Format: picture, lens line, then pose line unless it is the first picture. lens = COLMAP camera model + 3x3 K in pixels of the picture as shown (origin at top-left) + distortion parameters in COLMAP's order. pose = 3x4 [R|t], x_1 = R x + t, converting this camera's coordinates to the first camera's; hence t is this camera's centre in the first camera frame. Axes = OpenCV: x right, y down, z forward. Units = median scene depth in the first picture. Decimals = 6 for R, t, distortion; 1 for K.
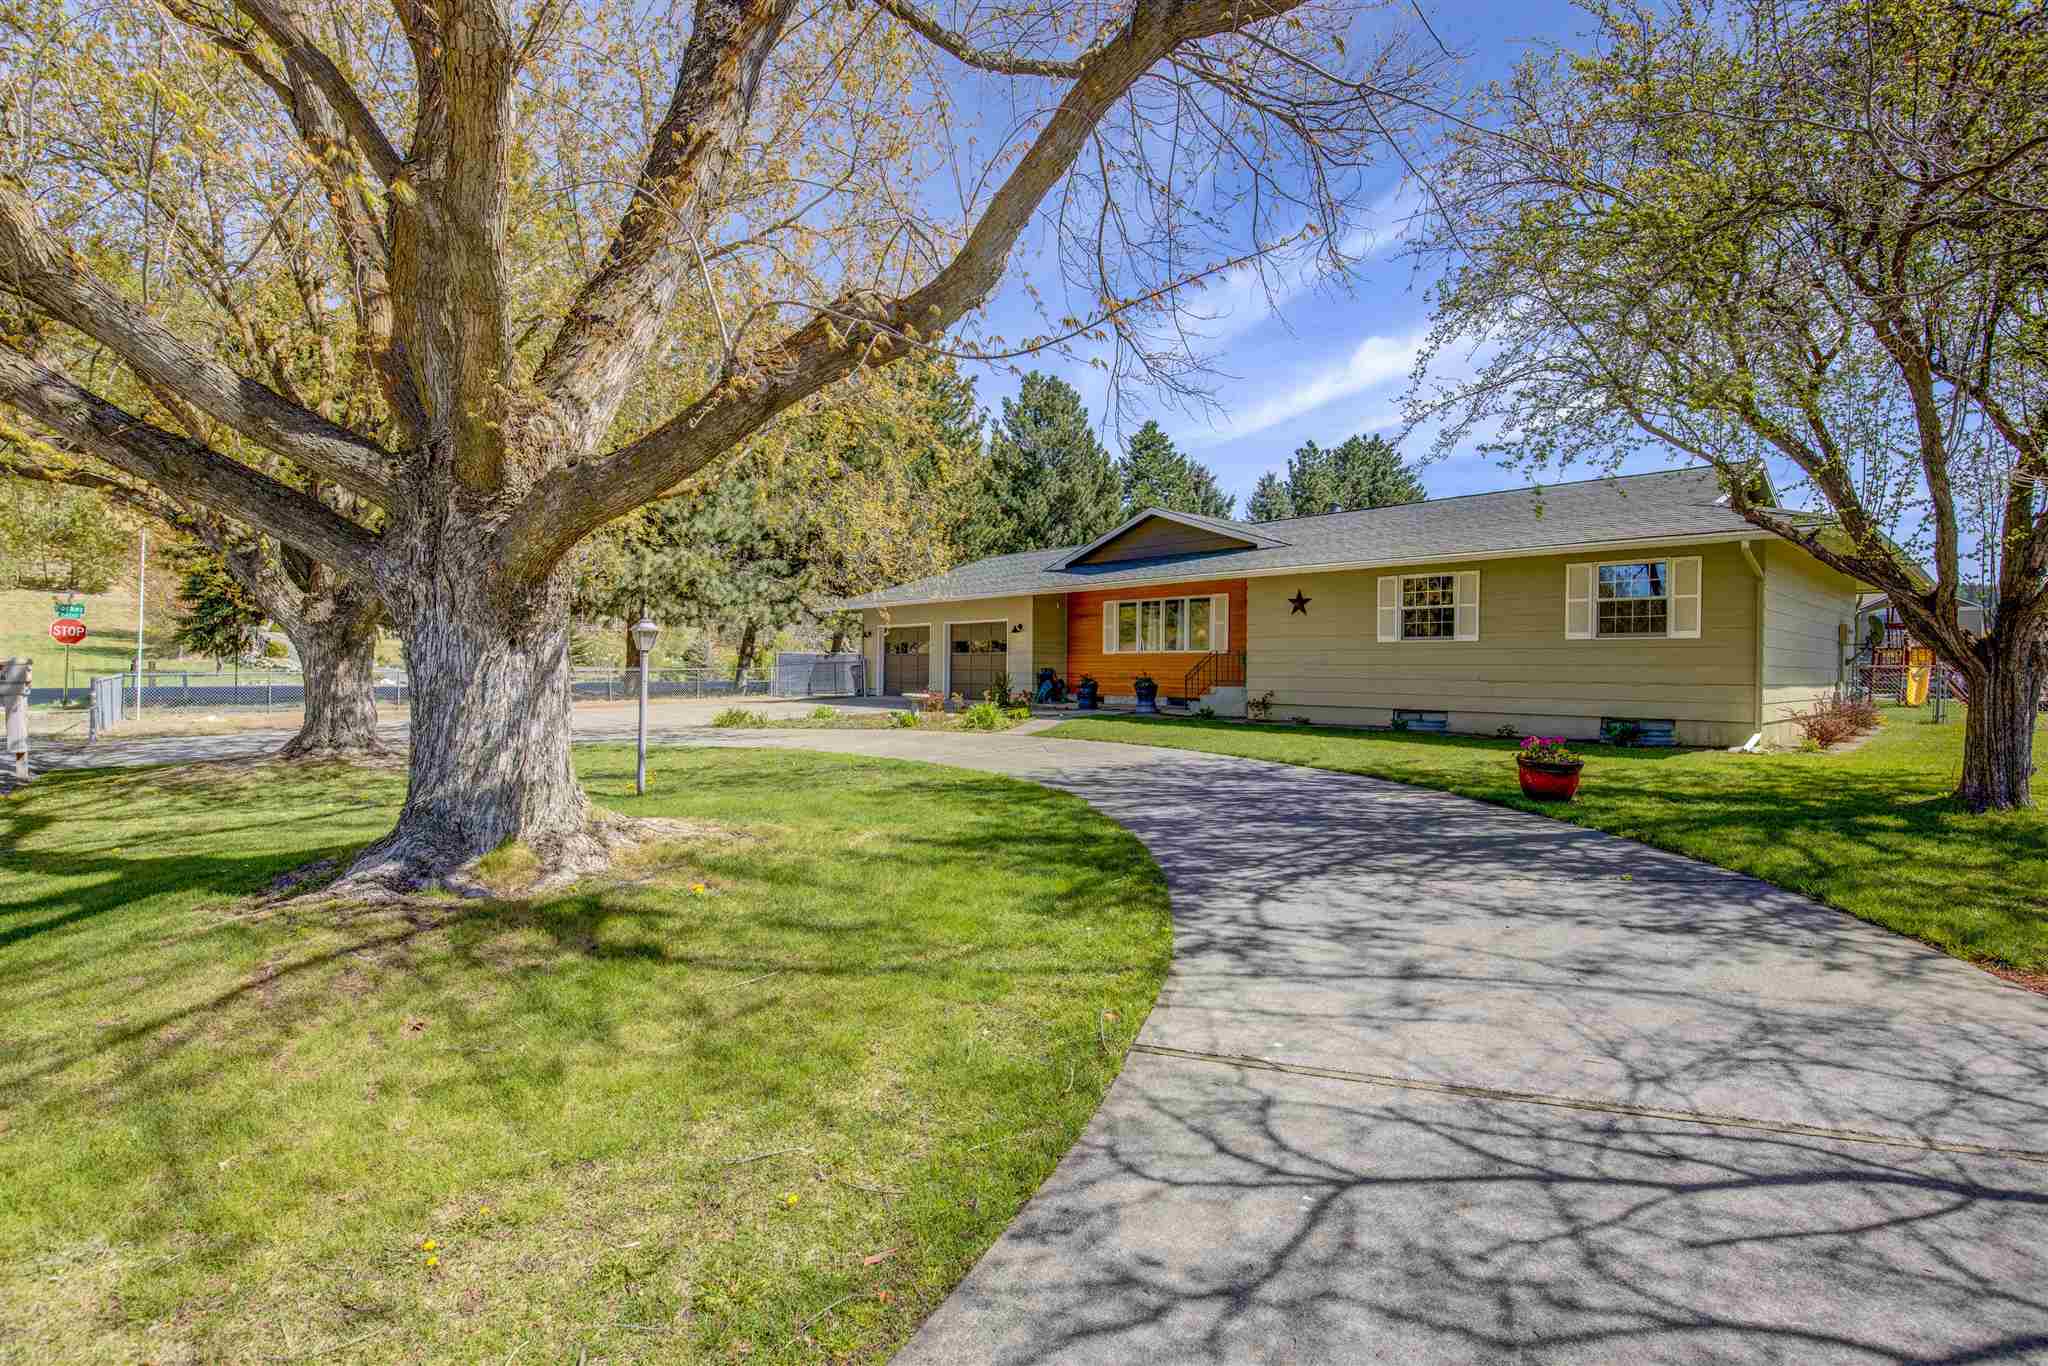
lens RADIAL K [[942.4, 0, 1014.8], [0, 942.4, 677.9], [0, 0, 1]] dist [-0.024383, -0.000133]
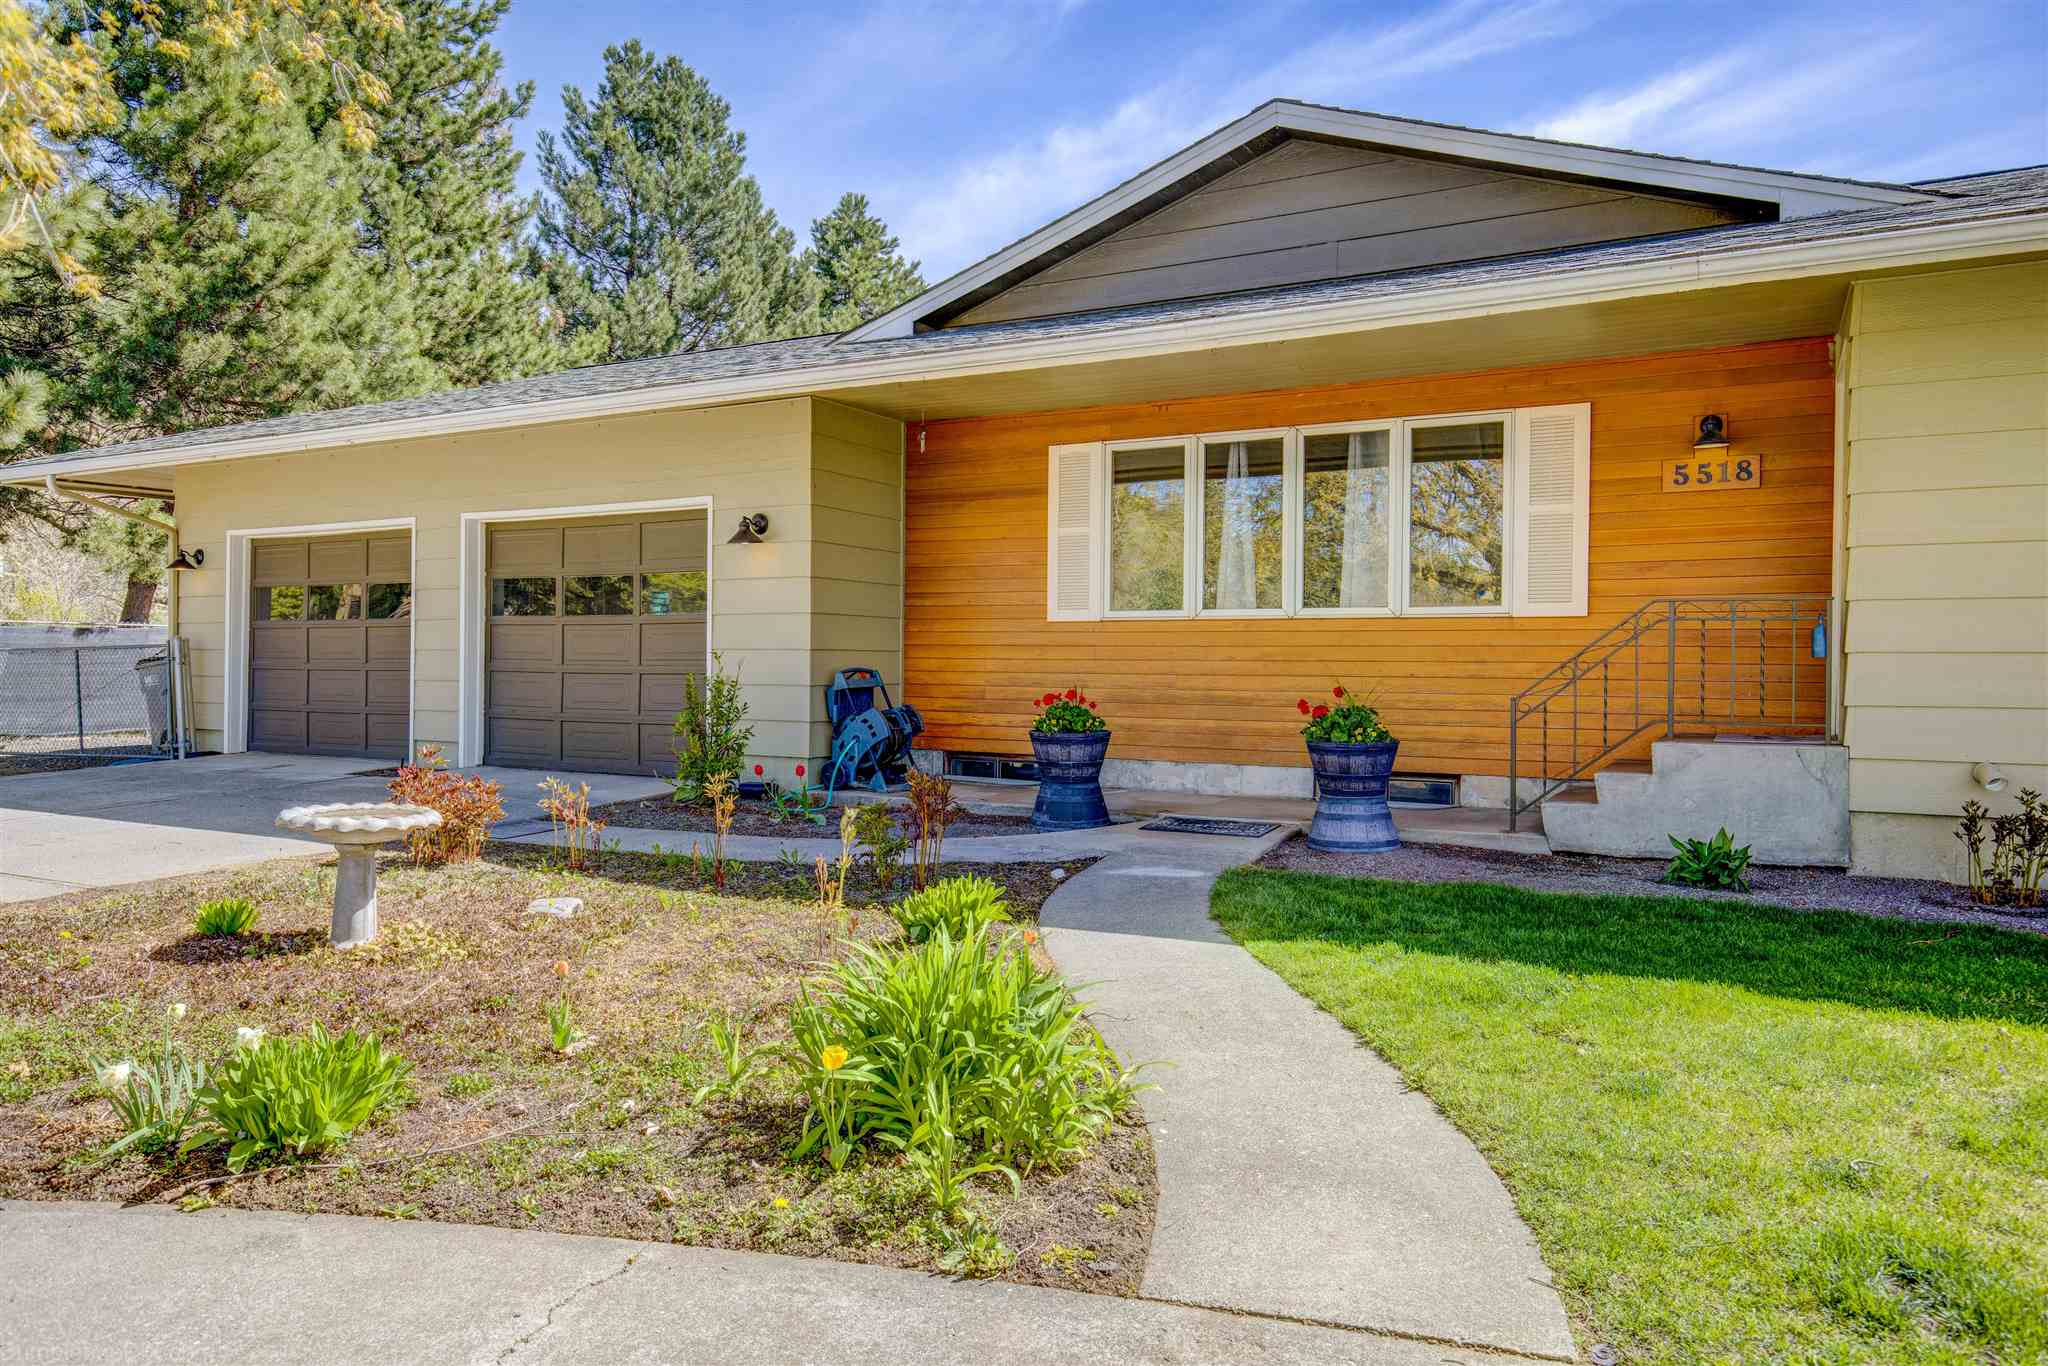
lens RADIAL K [[1360.1, 0, 1024.0], [0, 1360.1, 683.0], [0, 0, 1]] dist [0.006197, 0.001321]
pose [[0.939752, -0.002422, 0.341847, -0.064170], [0.001047, 0.999991, 0.004205, -0.008000], [-0.341854, -0.003594, 0.939746, 0.611863]]
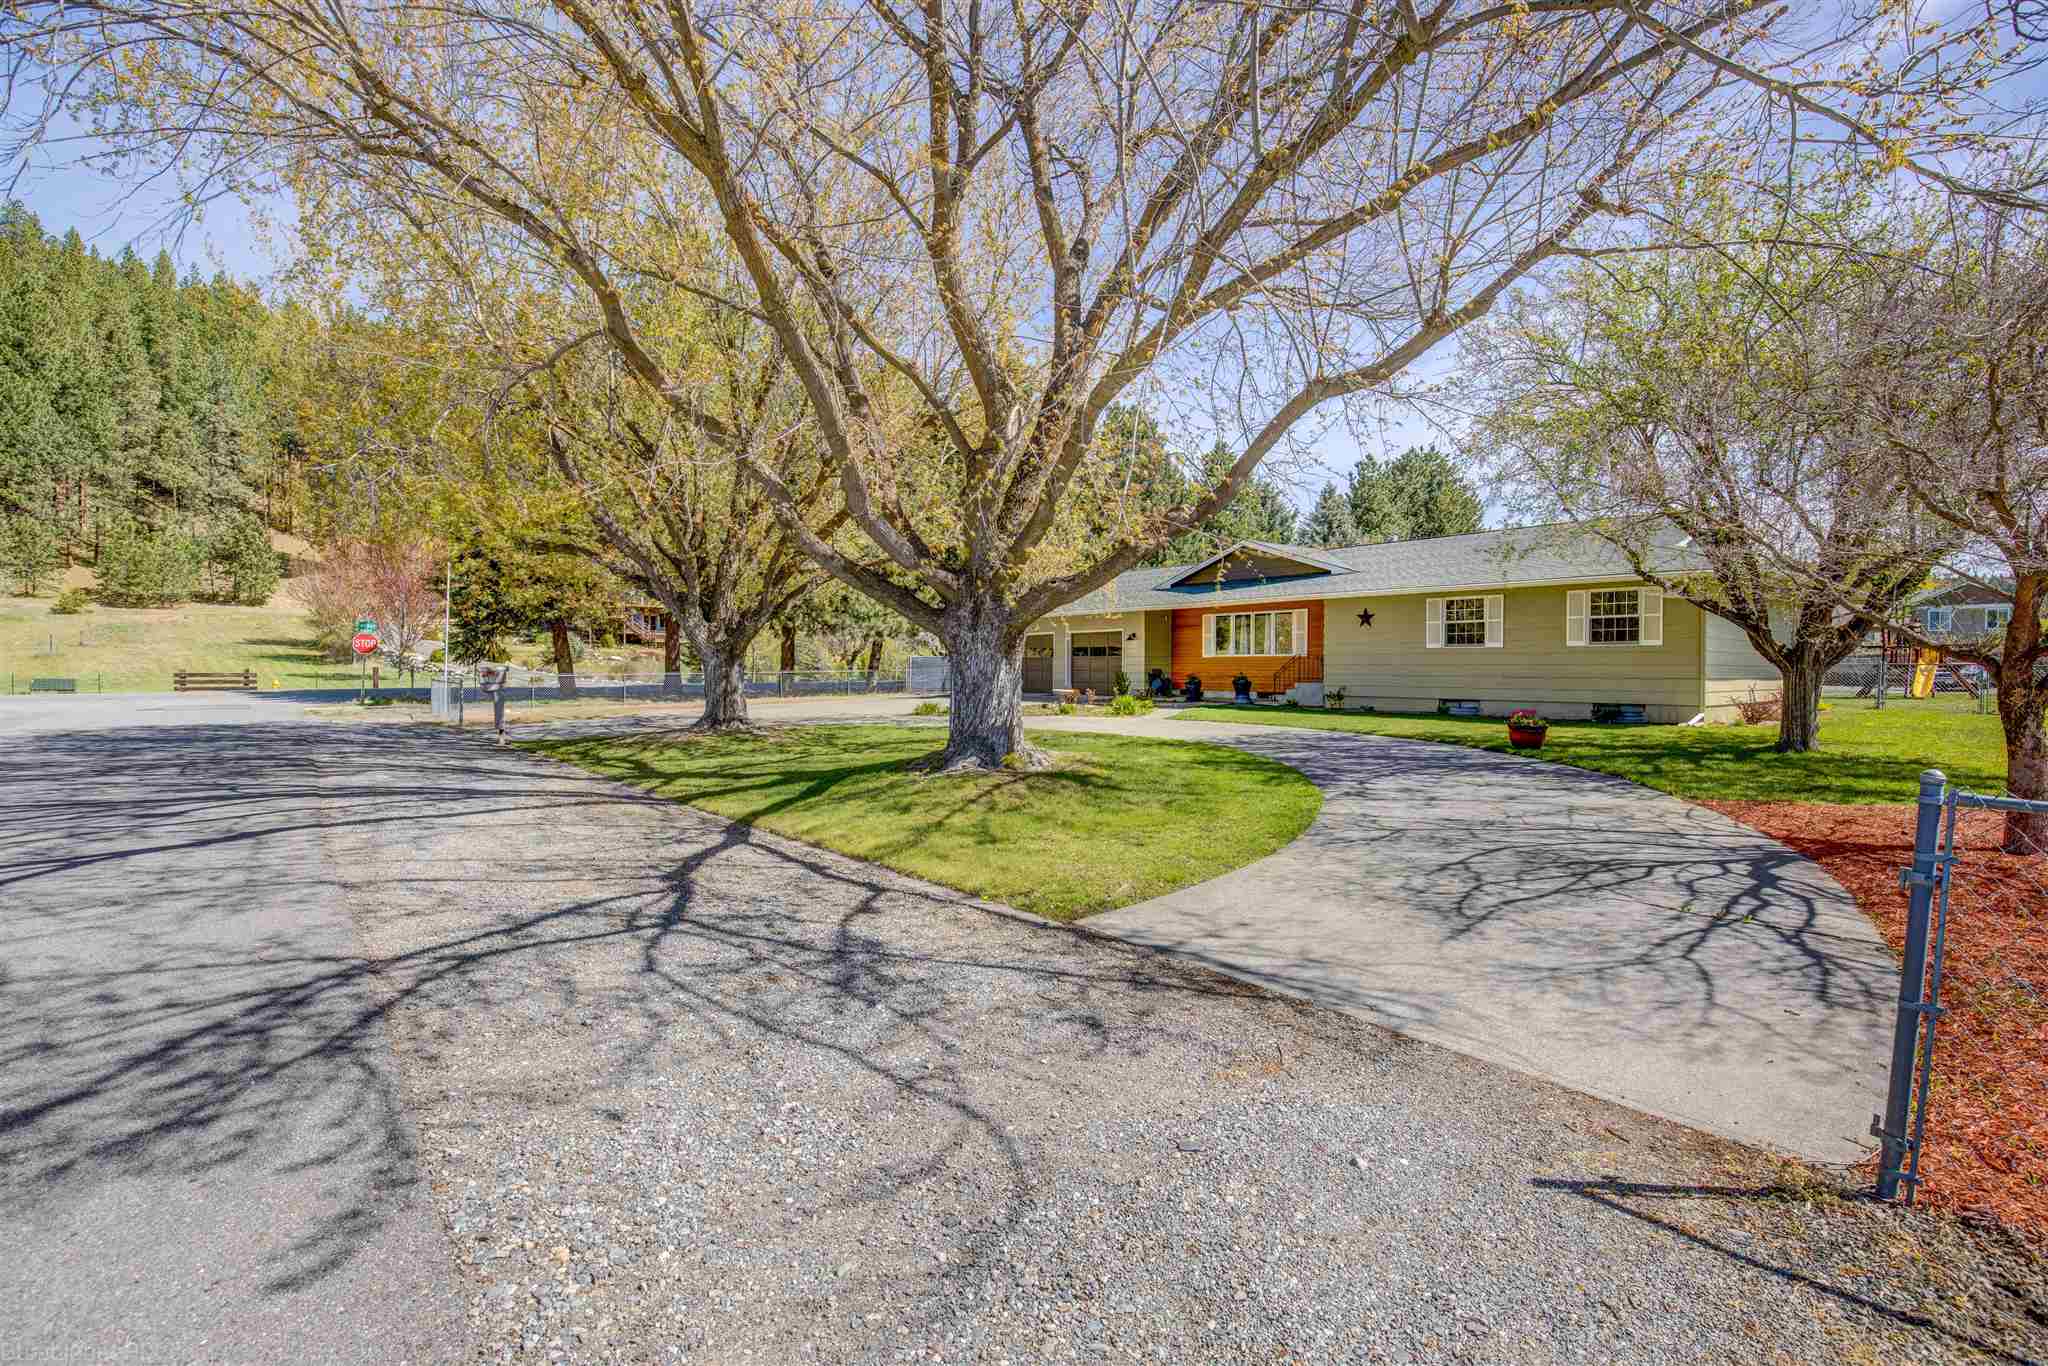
lens RADIAL K [[942.4, 0, 1014.8], [0, 942.4, 677.9], [0, 0, 1]] dist [-0.024383, -0.000133]
pose [[0.998451, -0.005046, -0.055408, -0.086165], [0.005047, 0.999987, -0.000115, 0.000704], [0.055408, -0.000165, 0.998464, -0.253055]]
